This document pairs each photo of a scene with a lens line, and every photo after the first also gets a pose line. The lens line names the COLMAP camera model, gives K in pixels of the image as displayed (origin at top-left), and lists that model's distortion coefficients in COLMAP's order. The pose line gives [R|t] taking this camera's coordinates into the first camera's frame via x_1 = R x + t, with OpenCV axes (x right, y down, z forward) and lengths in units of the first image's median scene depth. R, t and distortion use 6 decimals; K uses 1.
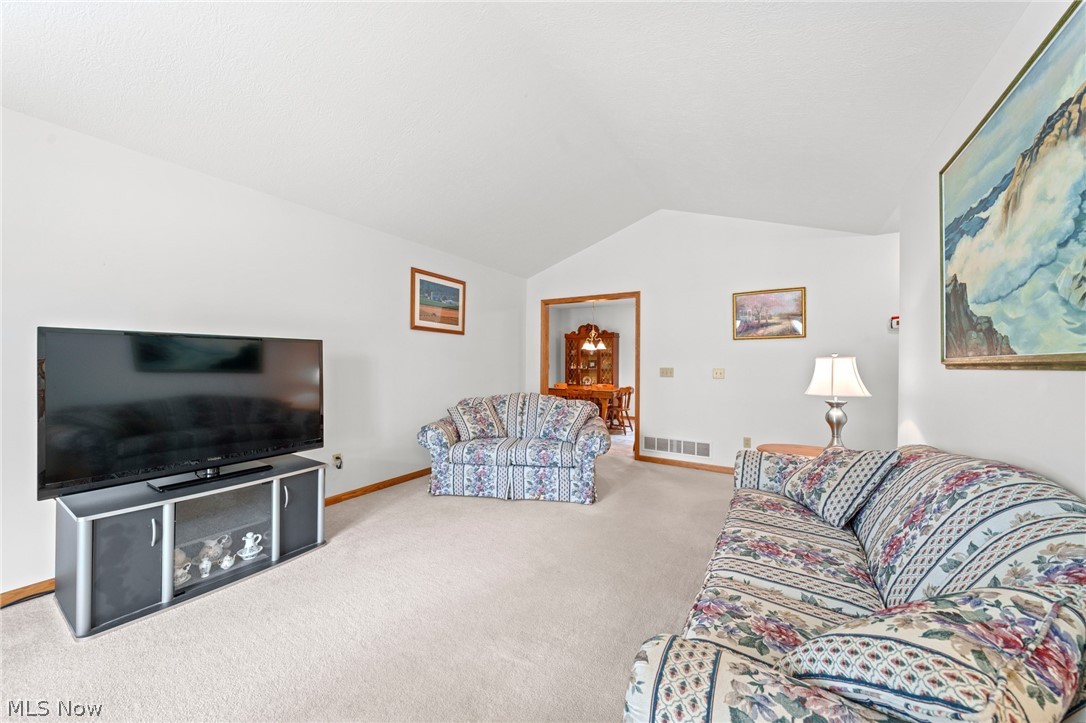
lens RADIAL K [[386.8, 0, 539.9], [0, 386.8, 363.1], [0, 0, 1]] dist [-0.002729, -0.000033]
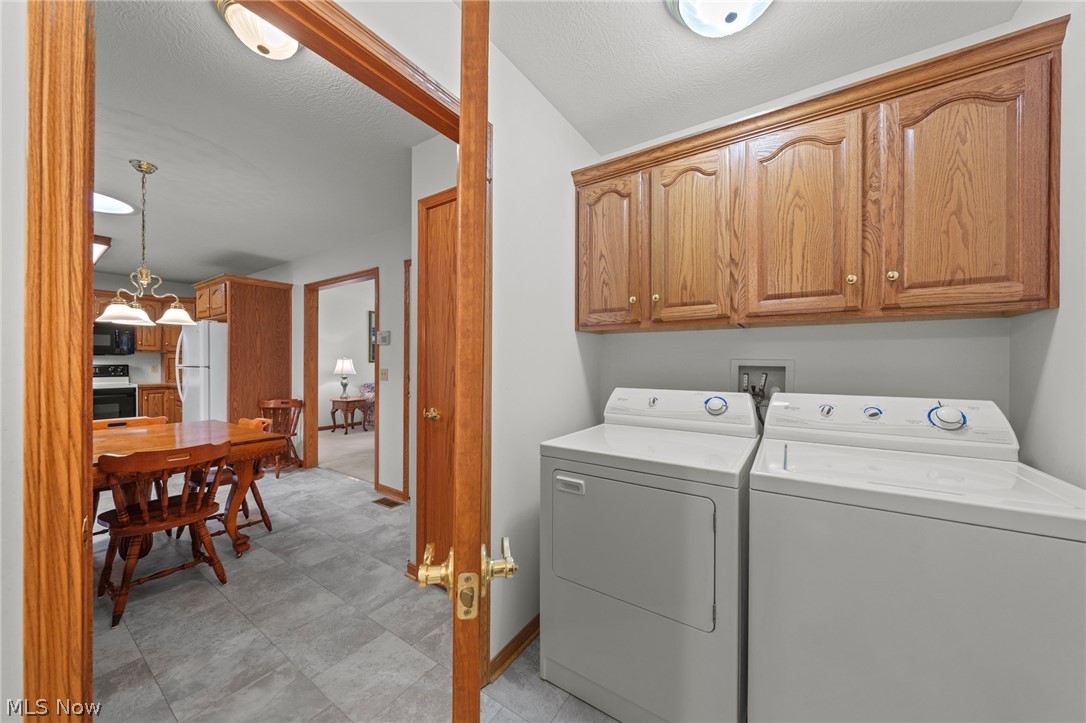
lens RADIAL K [[378.1, 0, 540.5], [0, 378.1, 363.2], [0, 0, 1]] dist [-0.000834, 0.000003]
pose [[-0.999370, -0.009016, 0.034316, -0.459780], [-0.008740, 0.999928, 0.008190, -0.013733], [-0.034388, 0.007885, -0.999377, 2.705237]]
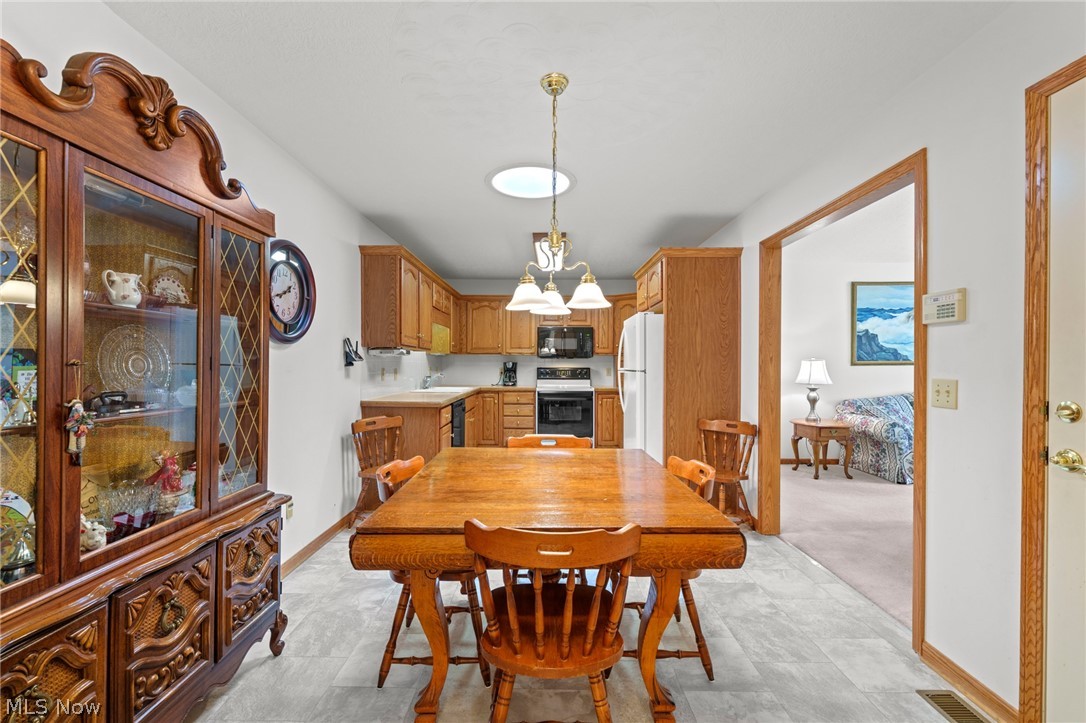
lens RADIAL K [[456.9, 0, 542.2], [0, 456.9, 365.4], [0, 0, 1]] dist [-0.001627, -0.000239]
pose [[-0.527918, -0.009206, 0.849246, -0.201058], [-0.000485, 0.999944, 0.010538, -0.009207], [-0.849295, 0.005151, -0.527893, 2.364877]]
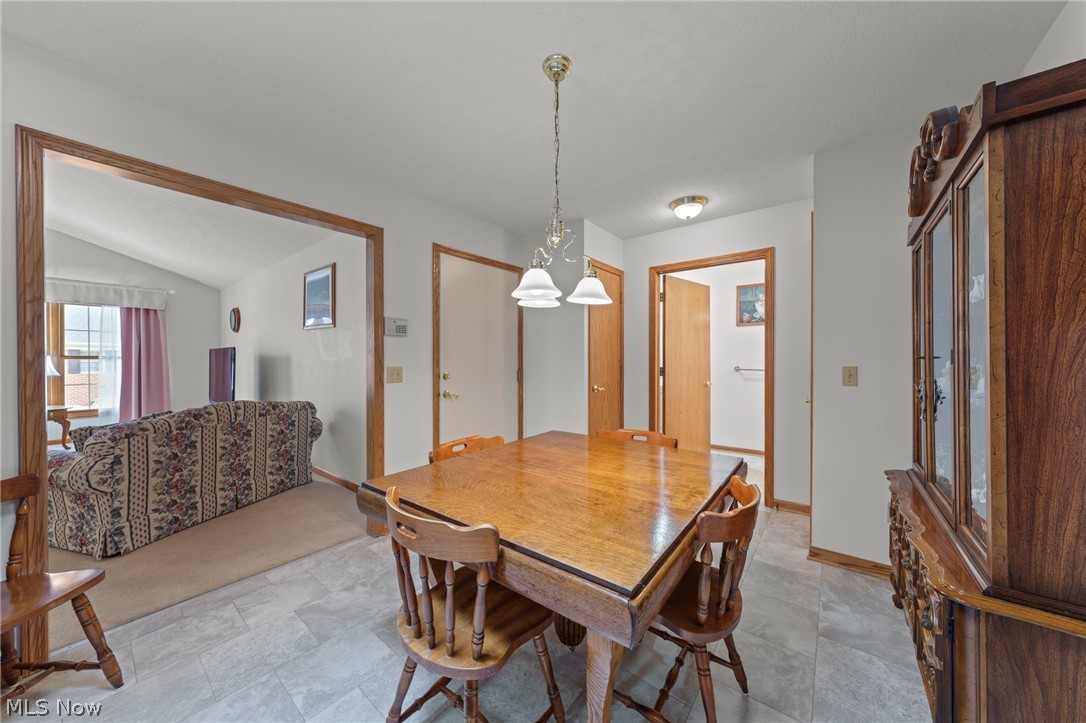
lens RADIAL K [[368.7, 0, 543.0], [0, 368.7, 361.5], [0, 0, 1]] dist [-0.000844, -0.000098]
pose [[-0.109854, 0.000541, -0.993948, 0.729664], [-0.005454, 0.999984, 0.001147, -0.000957], [0.993933, 0.005548, -0.109849, 2.080786]]
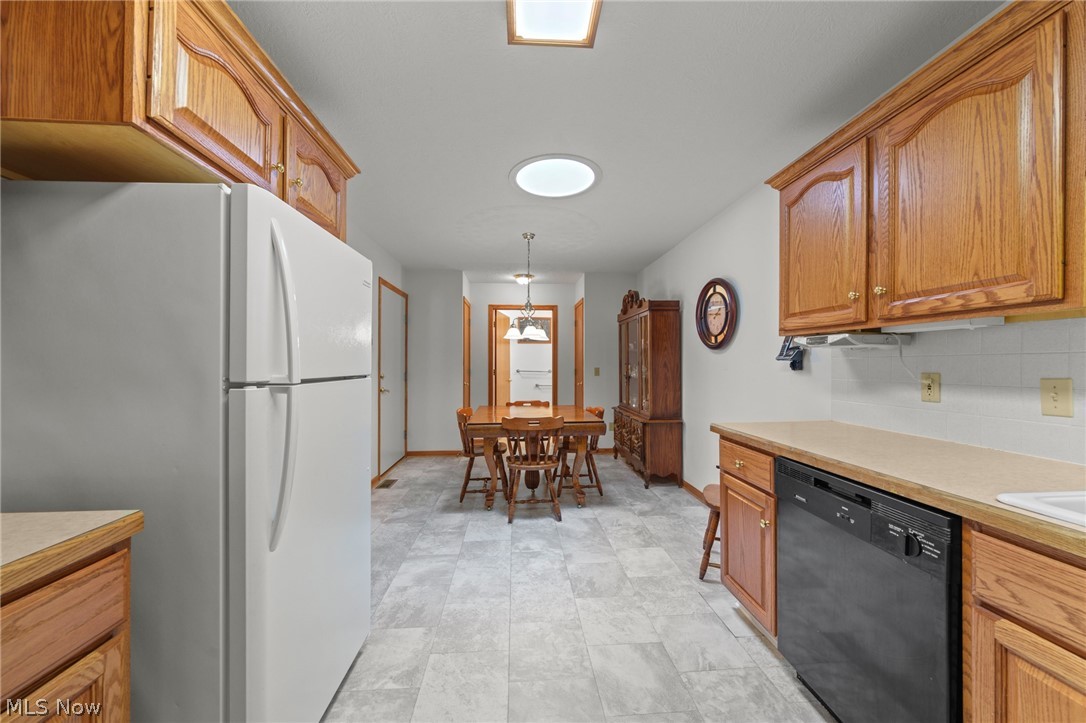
lens RADIAL K [[386.8, 0, 539.9], [0, 386.8, 363.1], [0, 0, 1]] dist [-0.002729, -0.000033]
pose [[0.585955, -0.008513, -0.810299, 1.162764], [-0.001565, 0.999931, -0.011637, 0.005914], [0.810342, 0.008087, 0.585901, 1.449183]]
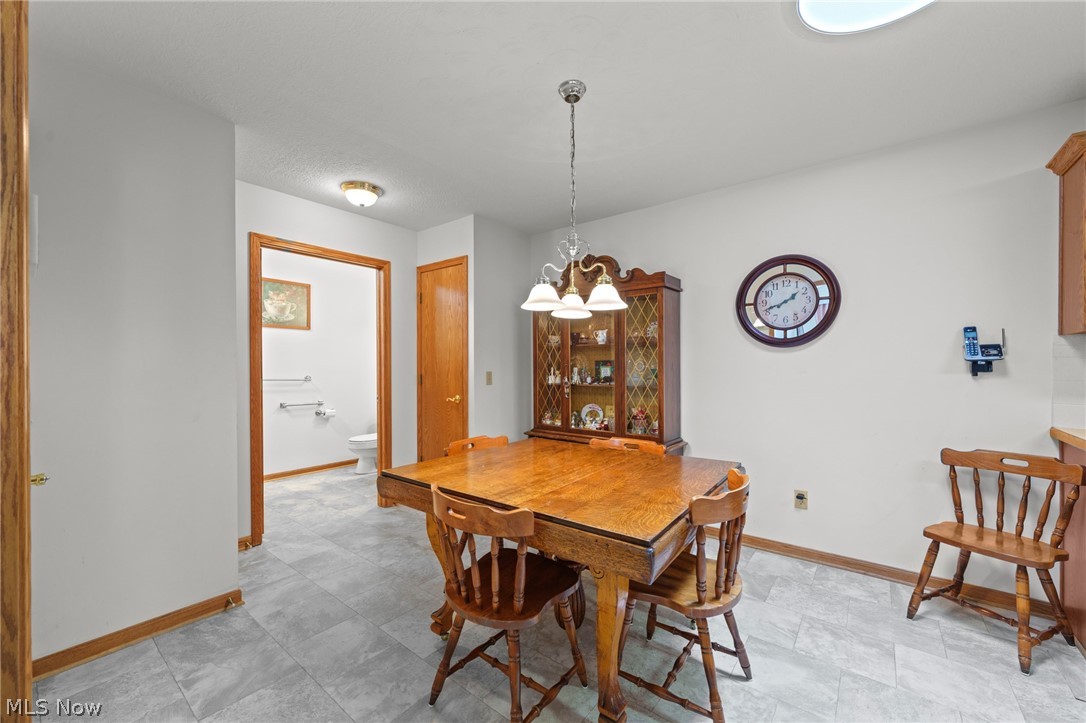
lens RADIAL K [[426.4, 0, 543.7], [0, 426.4, 368.8], [0, 0, 1]] dist [-0.000156, -0.000143]
pose [[0.994757, -0.007800, -0.101974, 0.298578], [0.007829, 0.999969, -0.000113, -0.000017], [0.101971, -0.000686, 0.994787, 1.496695]]
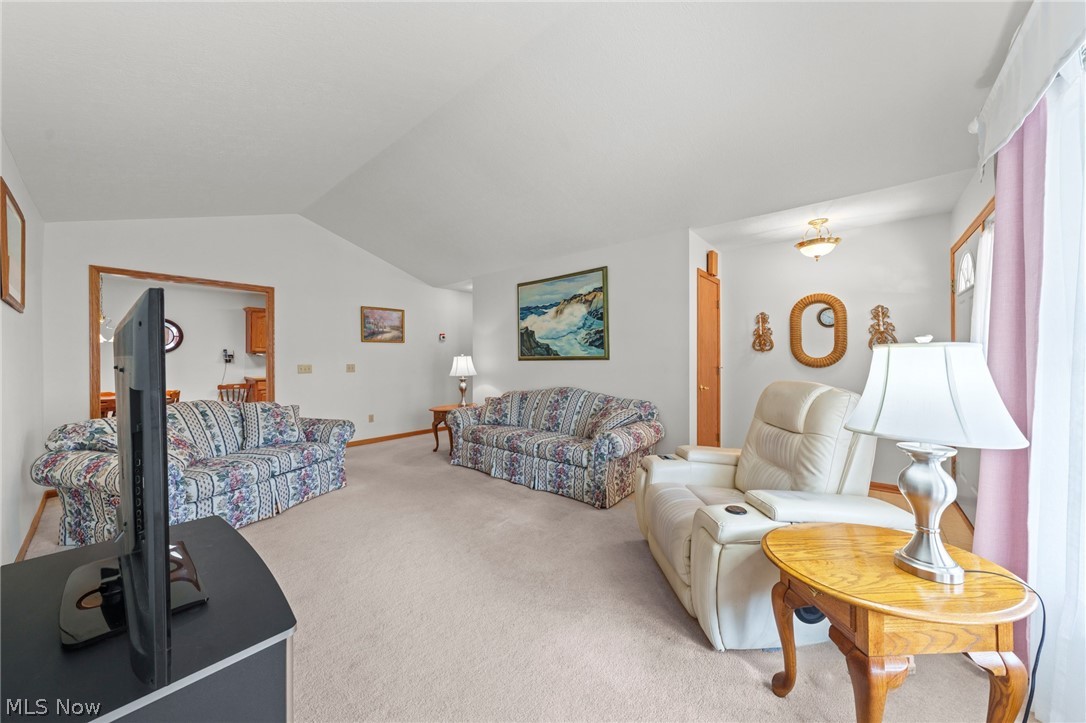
lens RADIAL K [[377.2, 0, 547.6], [0, 377.2, 360.0], [0, 0, 1]] dist [-0.010590, 0.000080]
pose [[0.138863, -0.011440, 0.990246, -0.837316], [0.008896, 0.999907, 0.010304, -0.008466], [-0.990272, 0.007378, 0.138951, 0.252796]]
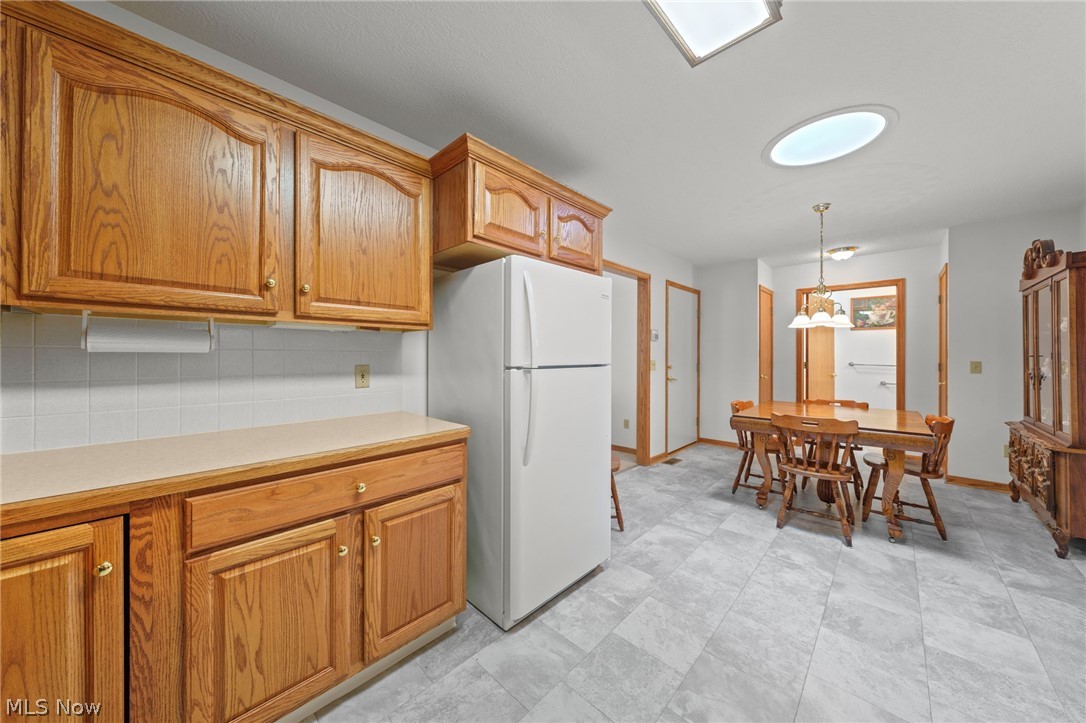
lens RADIAL K [[368.3, 0, 542.1], [0, 368.3, 354.7], [0, 0, 1]] dist [-0.000465, 0.000136]
pose [[-0.199464, -0.007912, -0.979873, 1.268929], [-0.009217, 0.999938, -0.006198, 0.004118], [0.979862, 0.007795, -0.199524, 1.573001]]
